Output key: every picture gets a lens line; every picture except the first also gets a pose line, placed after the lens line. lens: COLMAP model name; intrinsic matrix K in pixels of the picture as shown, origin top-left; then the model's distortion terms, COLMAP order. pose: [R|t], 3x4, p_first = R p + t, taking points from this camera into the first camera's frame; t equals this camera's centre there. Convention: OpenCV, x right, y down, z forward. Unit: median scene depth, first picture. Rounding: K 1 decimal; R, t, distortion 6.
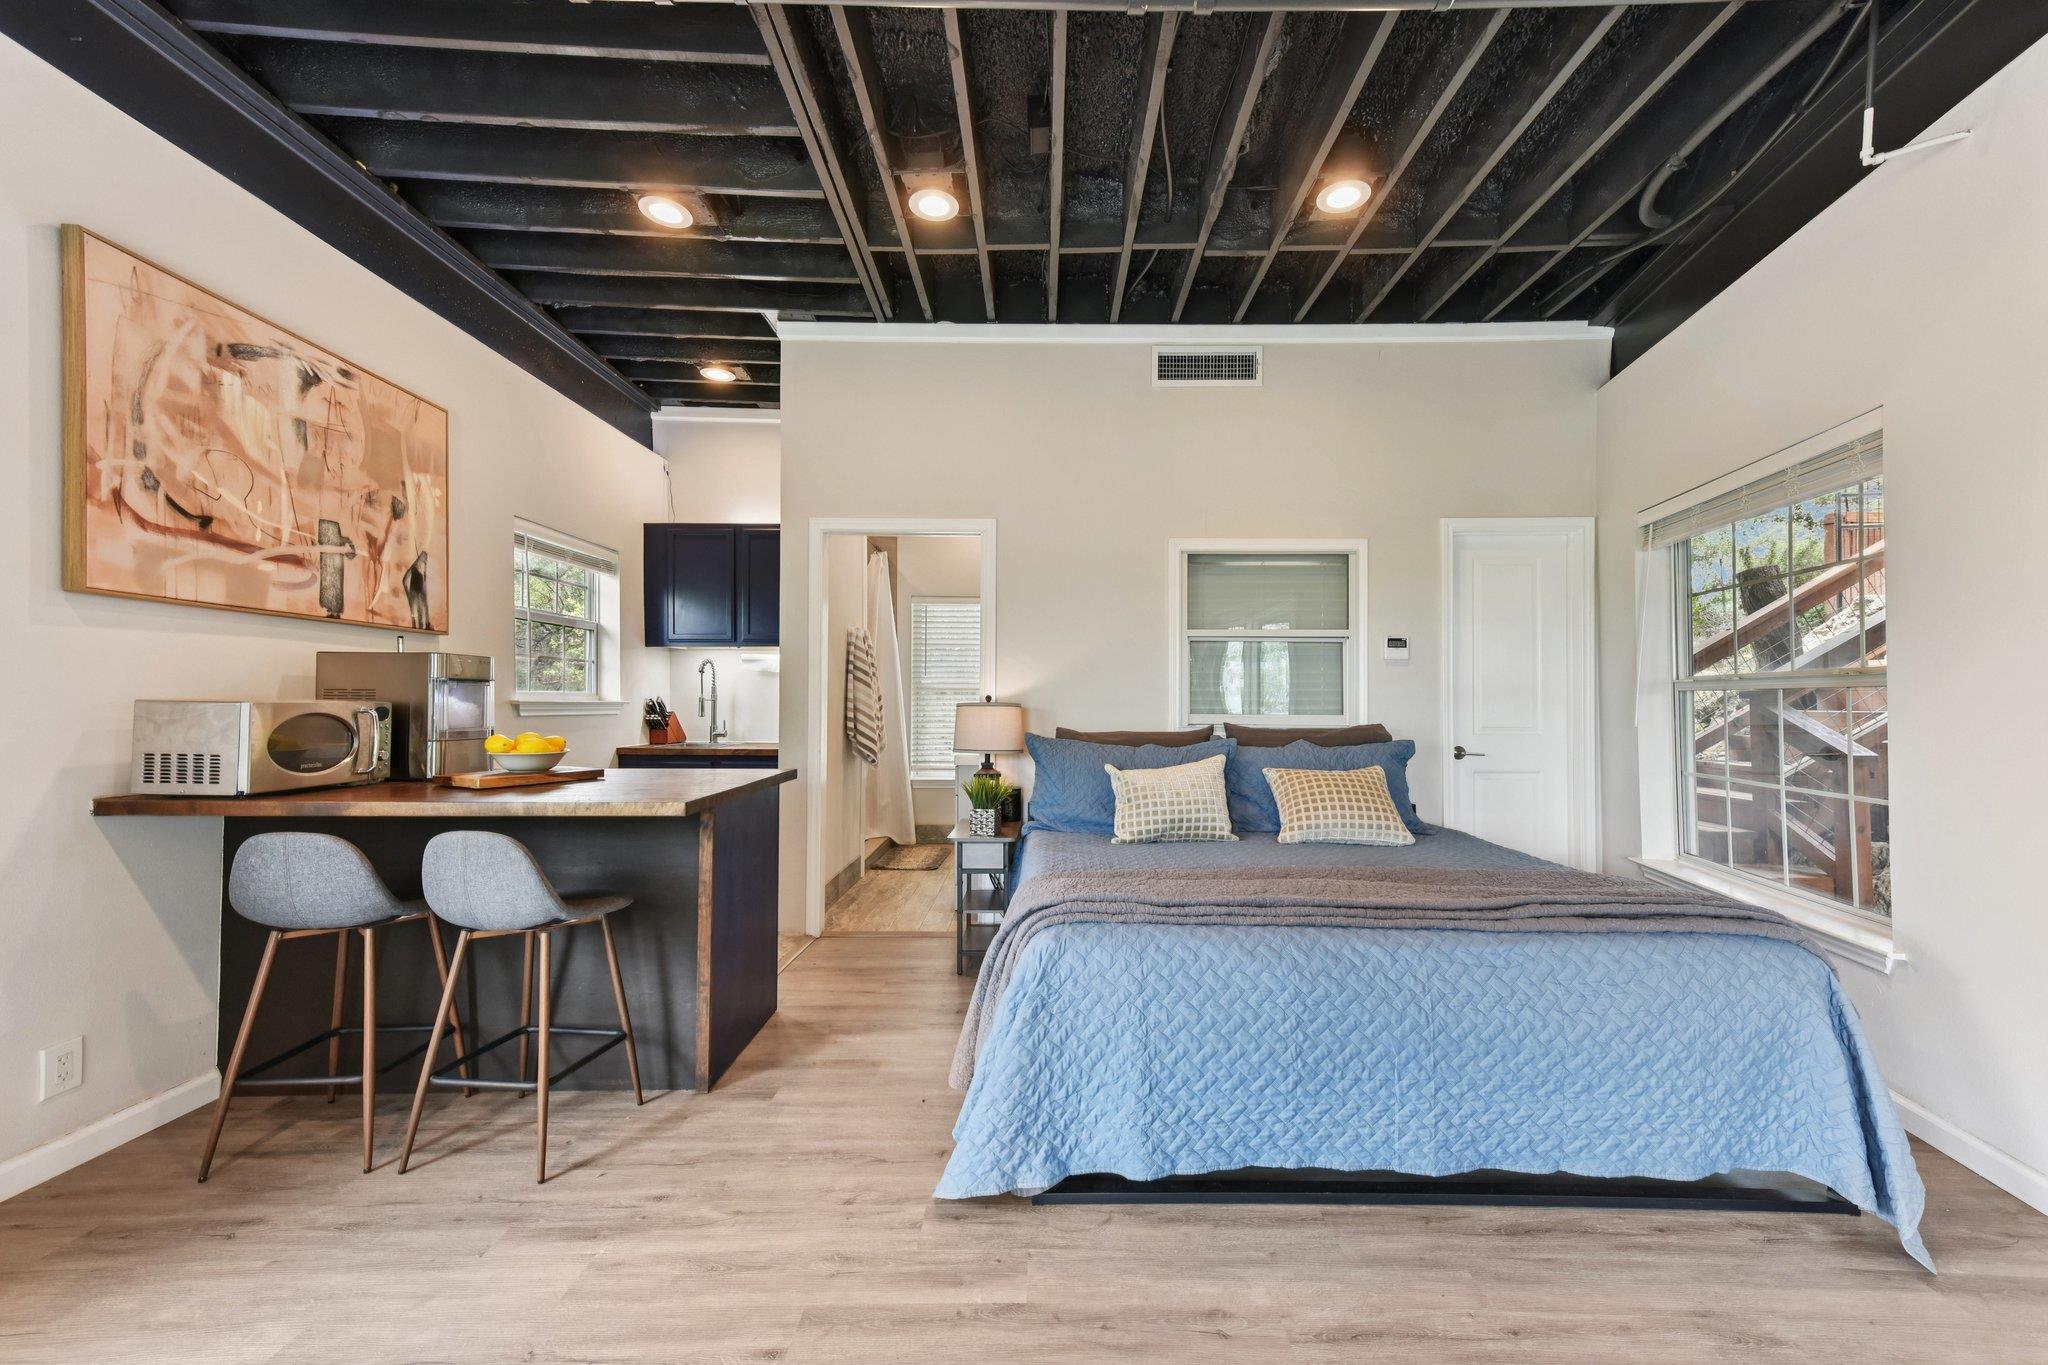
lens RADIAL K [[798.8, 0, 1029.0], [0, 798.8, 686.7], [0, 0, 1]] dist [0.027285, -0.000239]
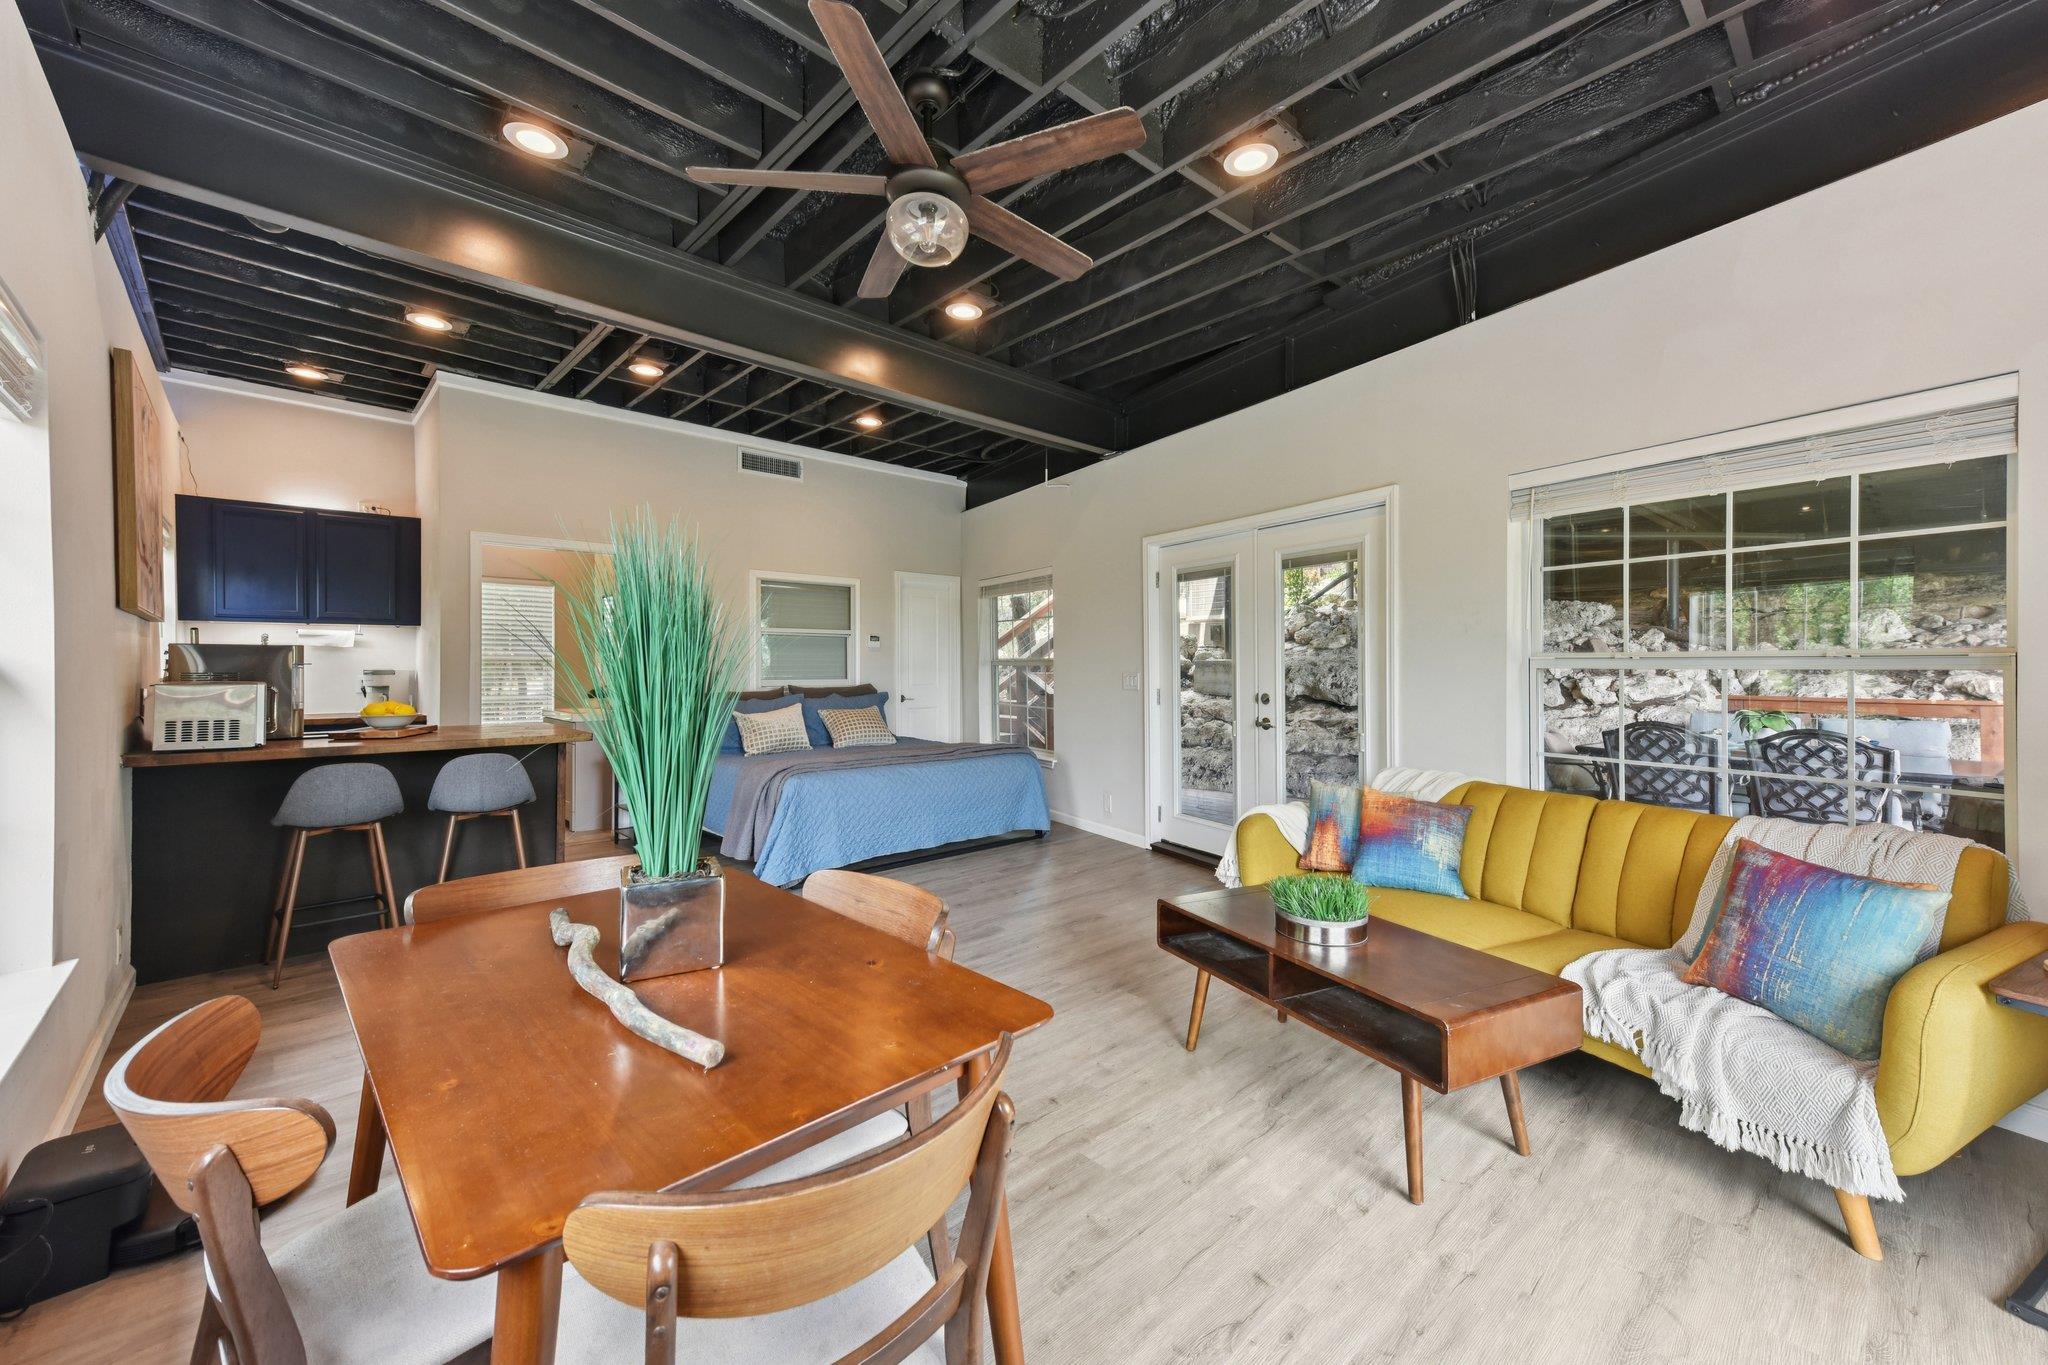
lens RADIAL K [[798.8, 0, 1029.0], [0, 798.8, 686.7], [0, 0, 1]] dist [0.027285, -0.000239]
pose [[0.735295, -0.024961, 0.677288, -0.512601], [-0.004333, 0.999128, 0.041525, -0.023414], [-0.677734, -0.033468, 0.734545, -0.561814]]
